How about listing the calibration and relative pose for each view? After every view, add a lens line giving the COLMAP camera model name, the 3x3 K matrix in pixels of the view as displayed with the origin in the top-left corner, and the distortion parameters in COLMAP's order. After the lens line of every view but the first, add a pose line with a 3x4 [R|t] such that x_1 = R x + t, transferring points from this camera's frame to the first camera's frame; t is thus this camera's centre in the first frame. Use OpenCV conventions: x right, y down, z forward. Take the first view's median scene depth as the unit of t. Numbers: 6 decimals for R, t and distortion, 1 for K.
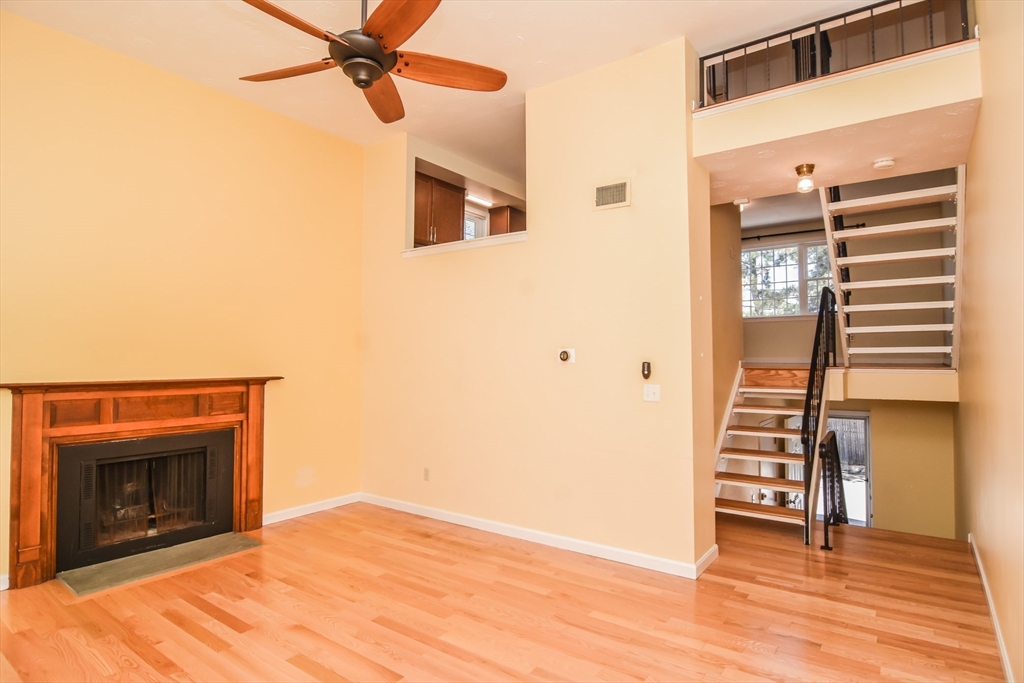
lens RADIAL K [[550.3, 0, 512.0], [0, 550.3, 341.5], [0, 0, 1]] dist [-0.016819, -0.000543]
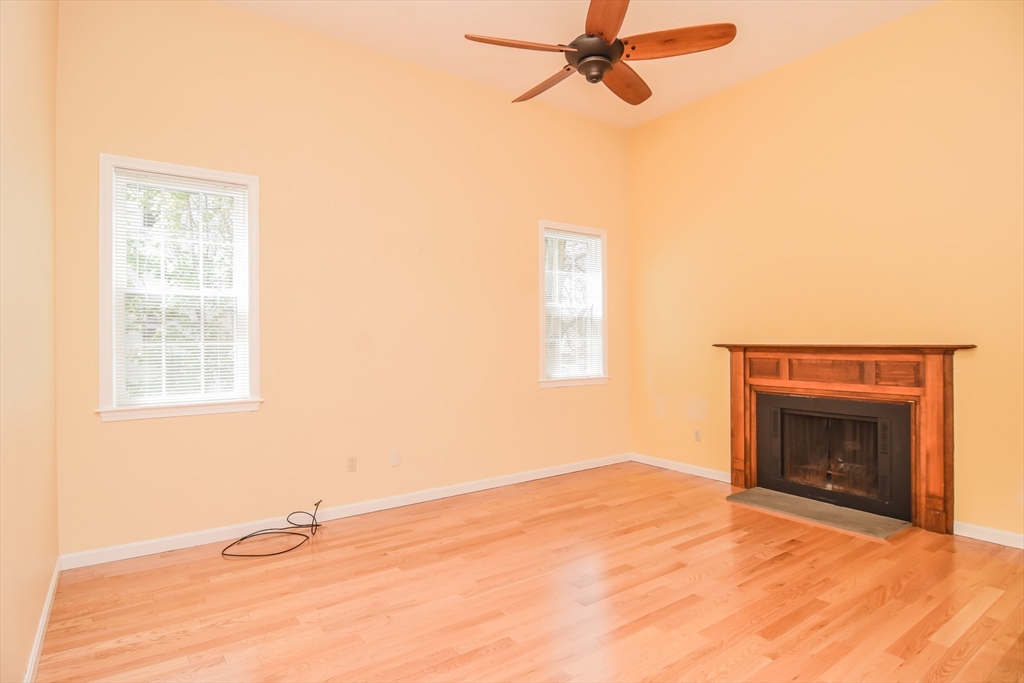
lens RADIAL K [[550.3, 0, 512.0], [0, 550.3, 341.5], [0, 0, 1]] dist [-0.016819, -0.000543]
pose [[-0.307640, 0.008497, -0.951465, 0.587662], [0.038636, 0.999247, -0.003568, 0.046980], [0.950718, -0.037859, -0.307737, 0.792897]]
